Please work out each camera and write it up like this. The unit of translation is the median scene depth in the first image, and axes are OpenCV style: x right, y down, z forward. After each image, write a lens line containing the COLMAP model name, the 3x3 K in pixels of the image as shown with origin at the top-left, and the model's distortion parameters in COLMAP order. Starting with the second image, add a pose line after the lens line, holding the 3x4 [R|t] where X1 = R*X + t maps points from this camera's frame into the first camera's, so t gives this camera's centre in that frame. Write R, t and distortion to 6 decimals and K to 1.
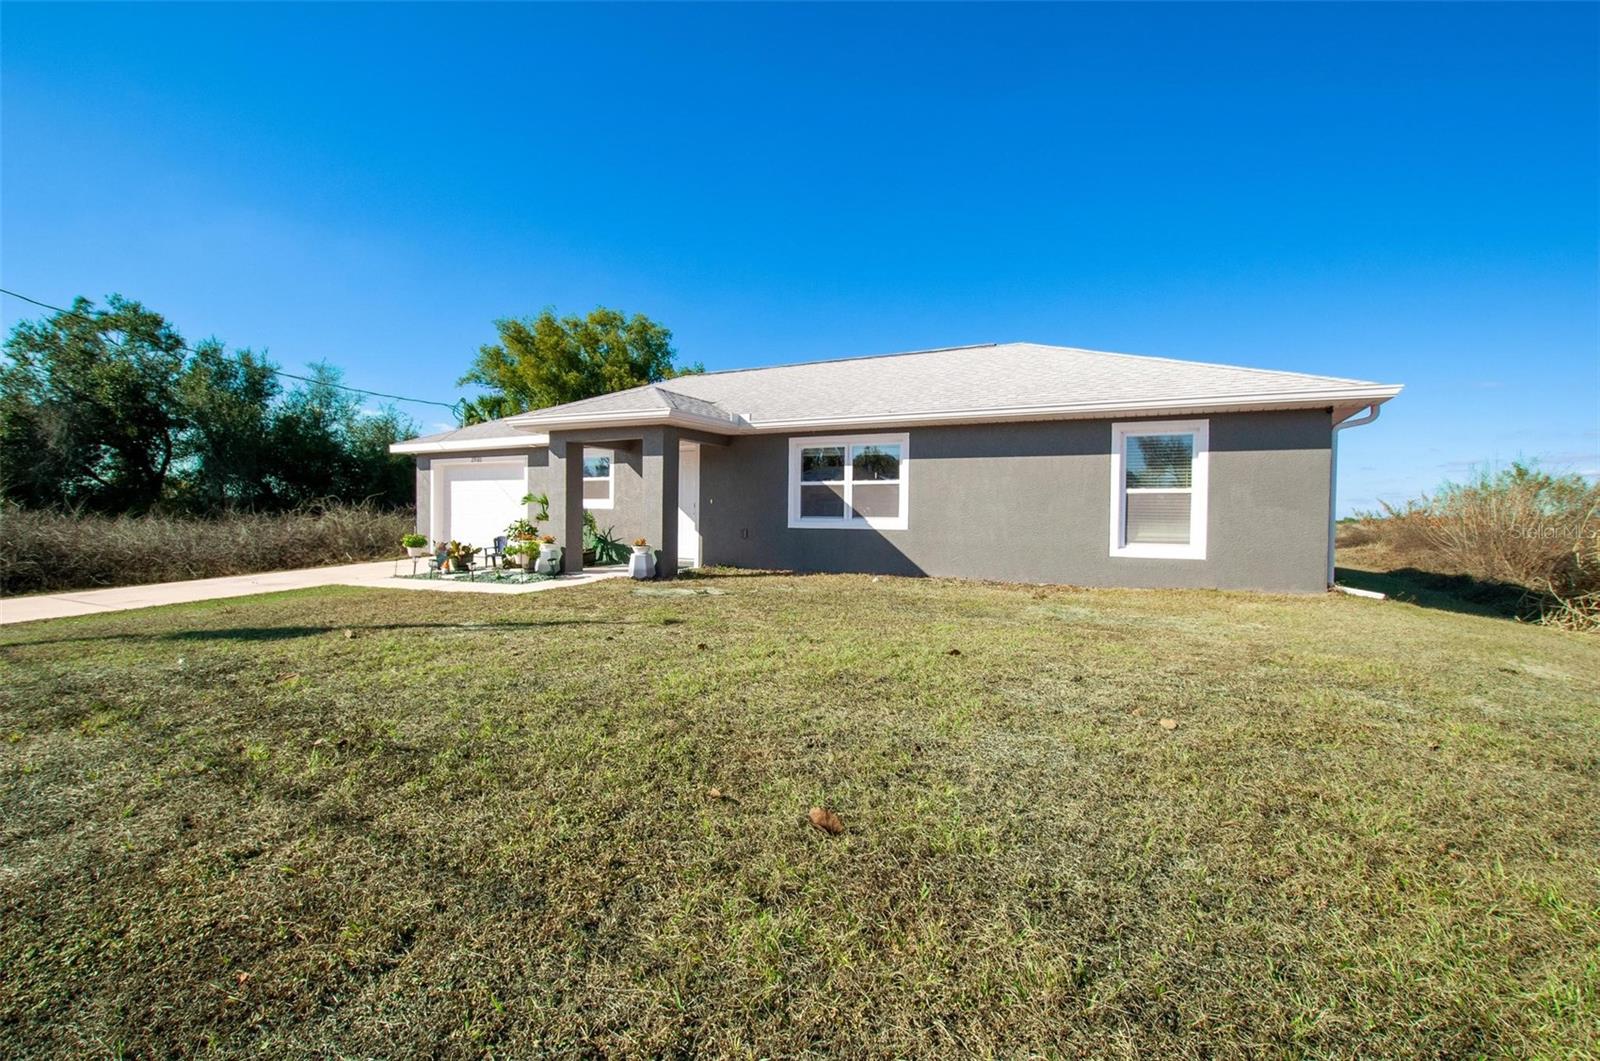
lens RADIAL K [[712.6, 0, 799.1], [0, 712.6, 520.1], [0, 0, 1]] dist [-0.026241, 0.000879]
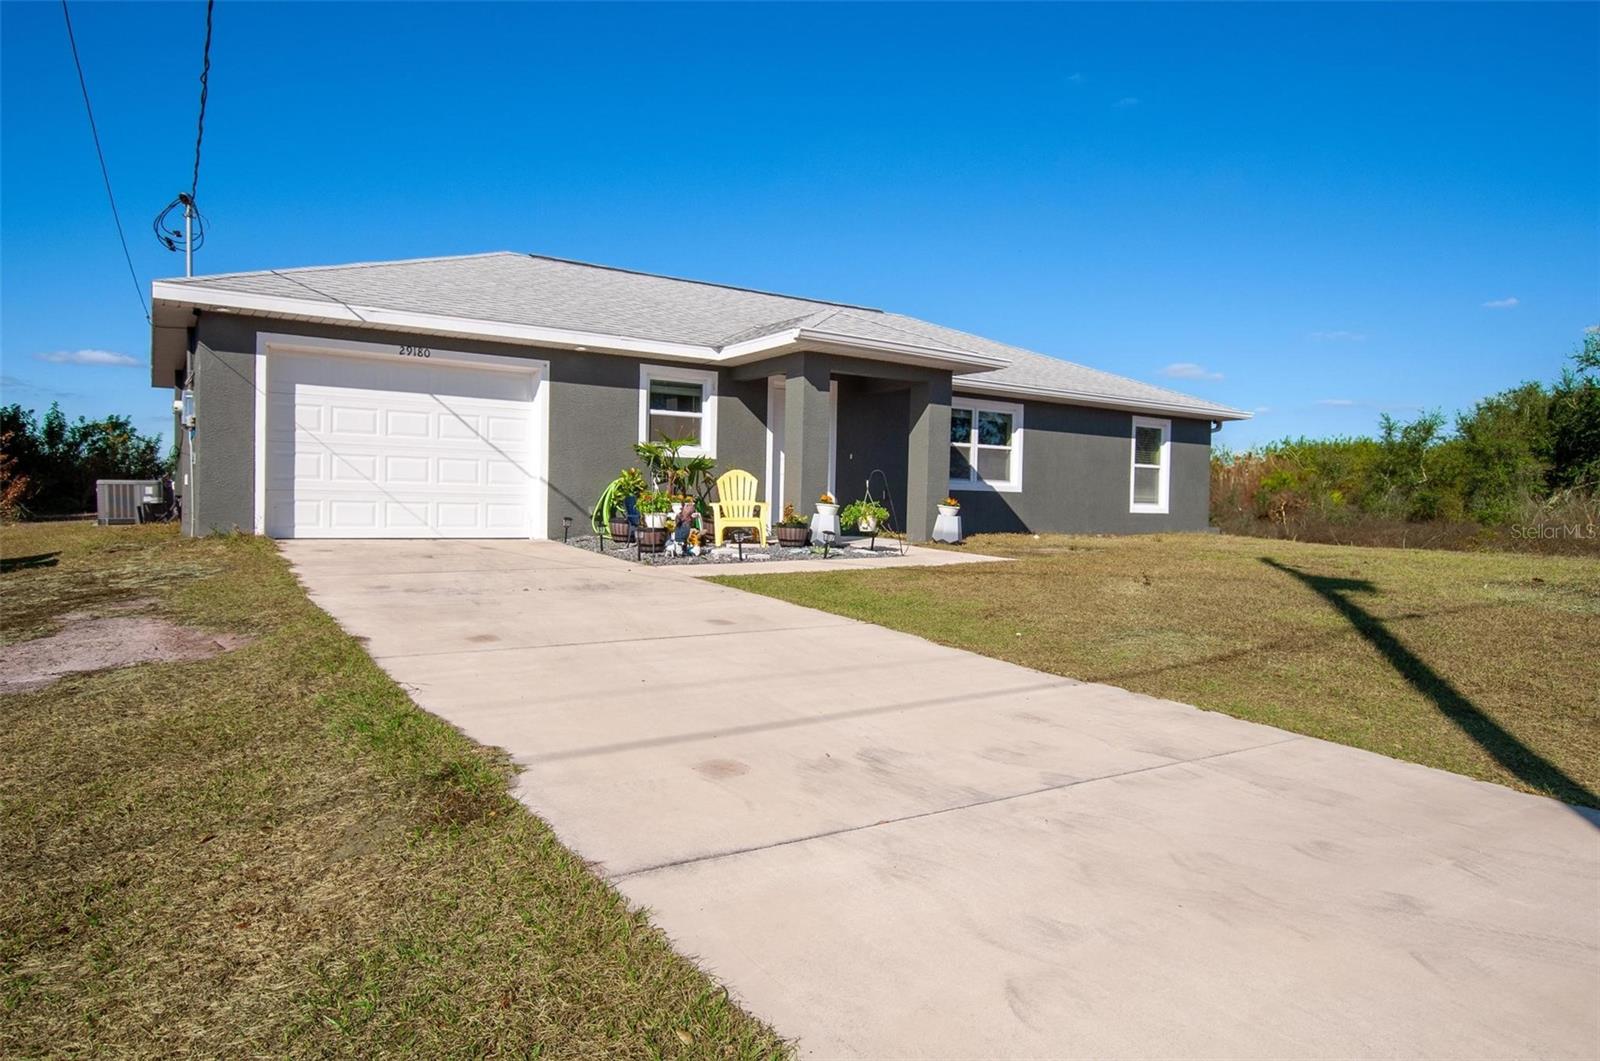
lens RADIAL K [[974.3, 0, 793.2], [0, 974.3, 533.1], [0, 0, 1]] dist [0.013359, 0.001937]
pose [[0.486672, -0.027861, 0.873140, -1.288722], [-0.015380, 0.999063, 0.040452, 0.020630], [-0.873449, -0.033115, 0.485788, 0.541475]]
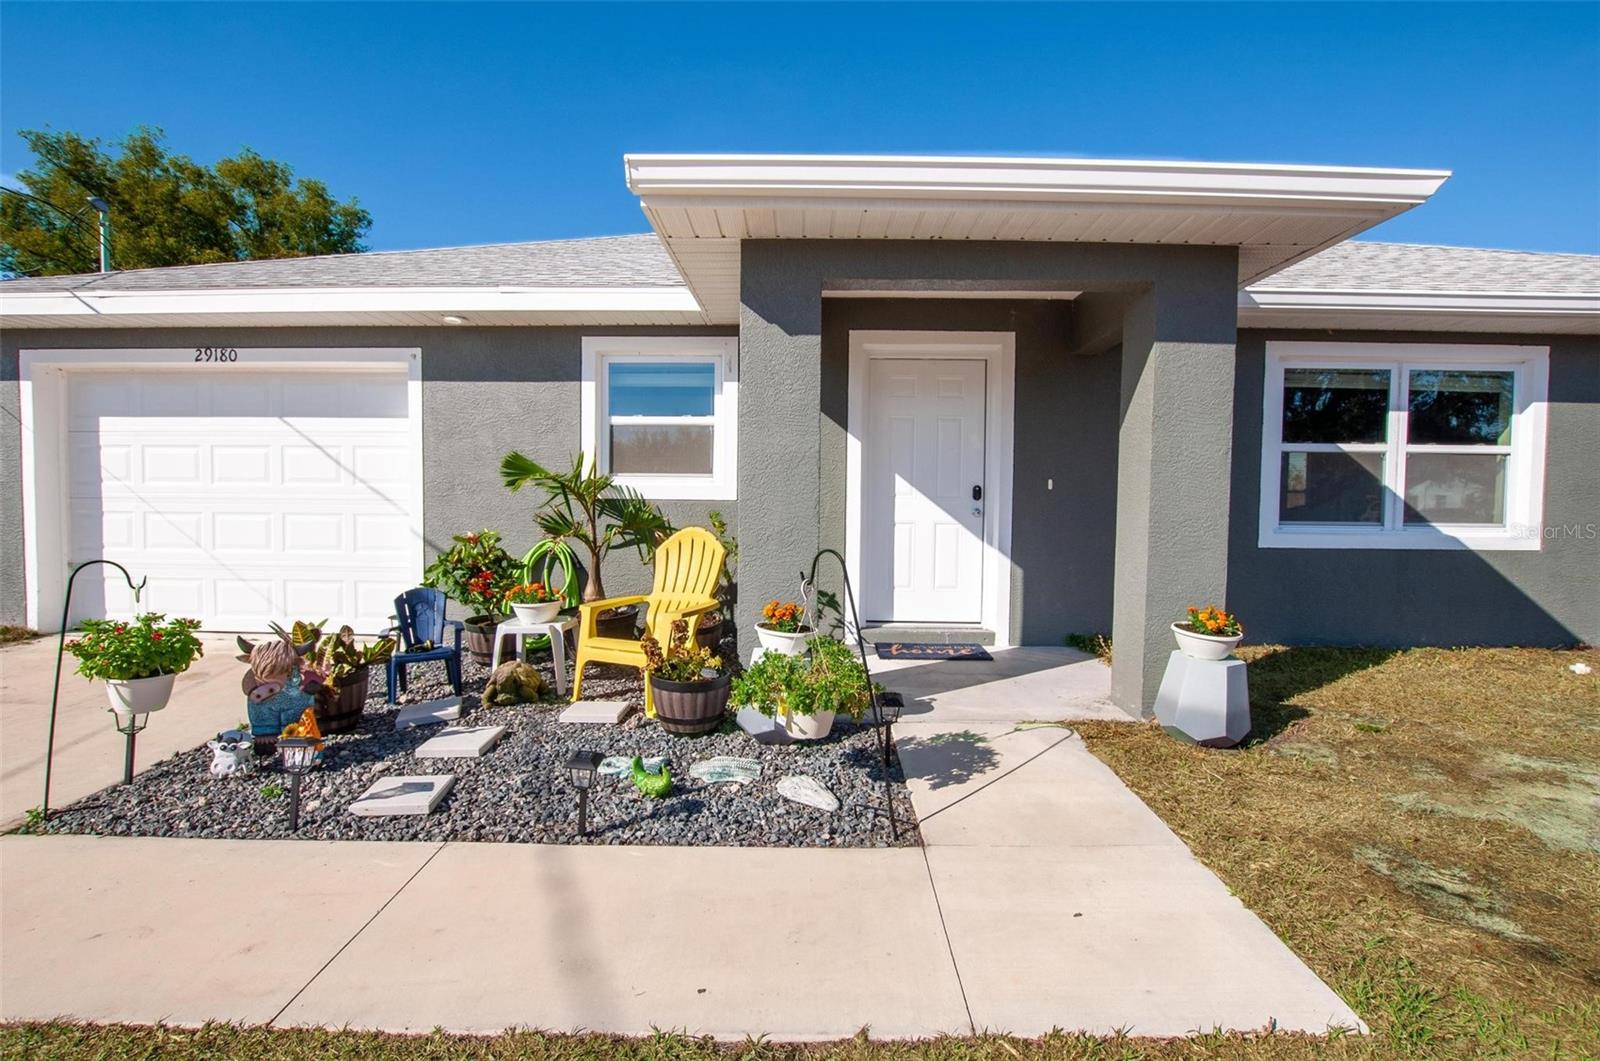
lens RADIAL K [[758.5, 0, 799.5], [0, 758.5, 528.7], [0, 0, 1]] dist [-0.023587, 0.000985]
pose [[0.897235, -0.021206, 0.441043, -0.491004], [0.000939, 0.998936, 0.046118, -0.023040], [-0.441552, -0.040965, 0.896300, 0.736021]]
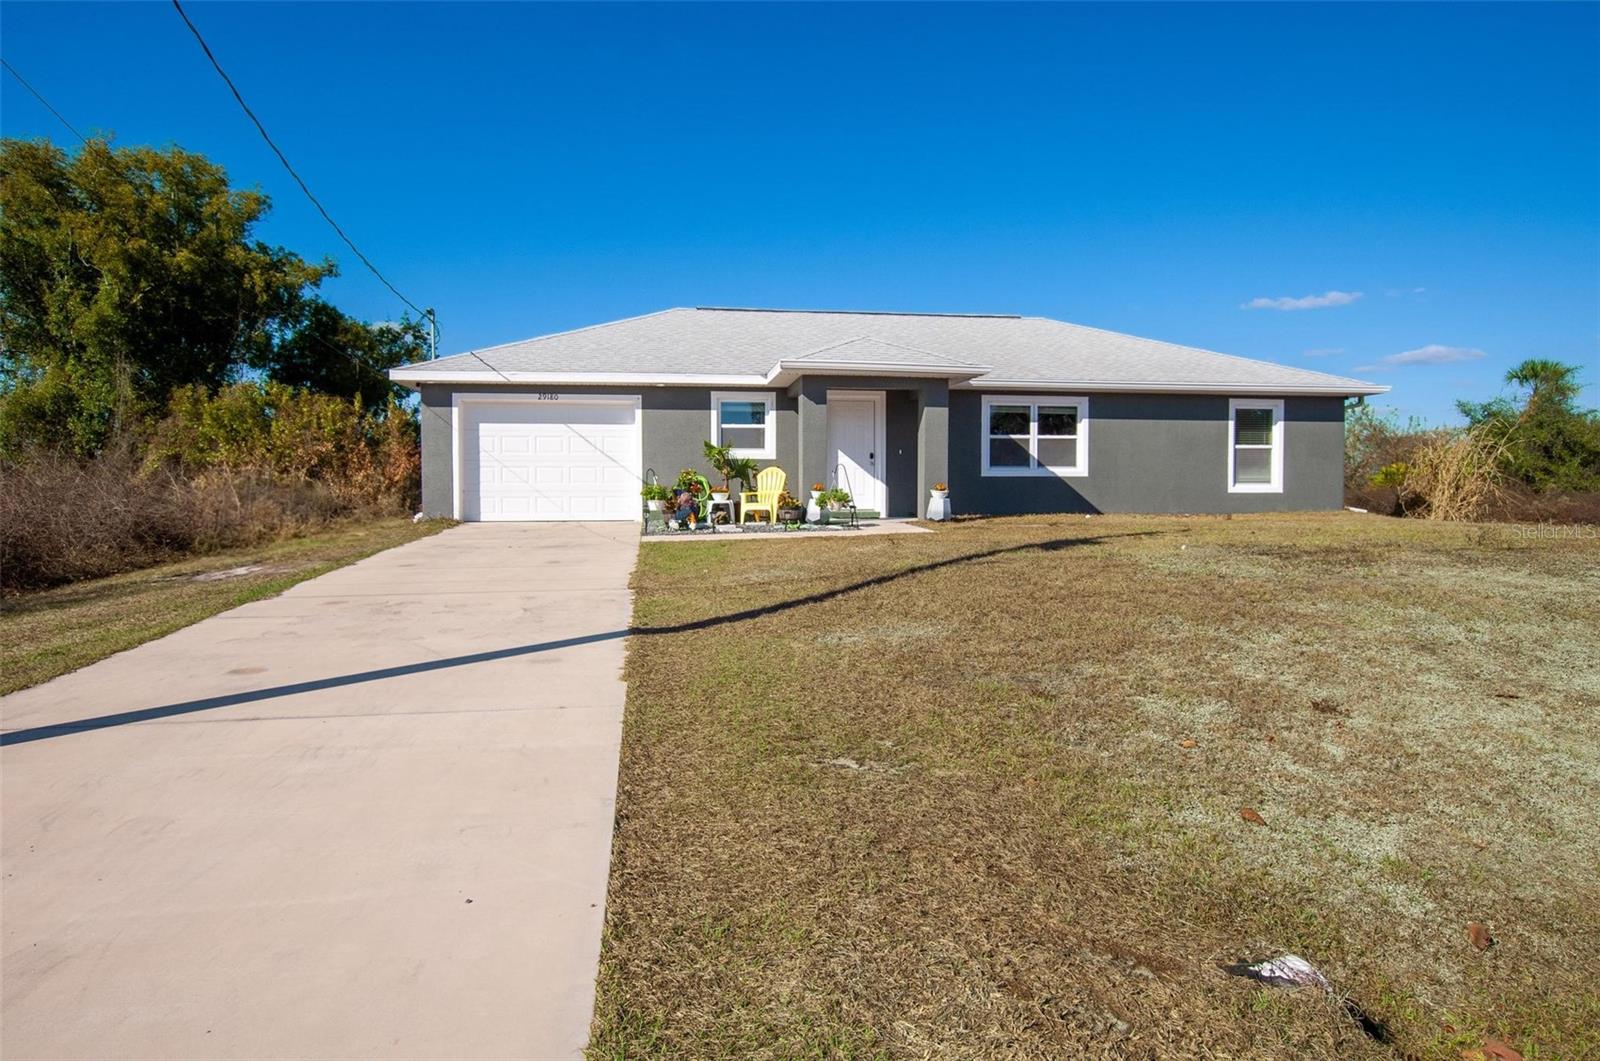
lens RADIAL K [[974.3, 0, 804.5], [0, 974.3, 536.2], [0, 0, 1]] dist [0.013359, 0.001937]
pose [[0.803423, -0.039388, 0.594104, -1.186113], [0.012189, 0.998688, 0.049727, 0.025936], [-0.595284, -0.032711, 0.802850, -0.062269]]
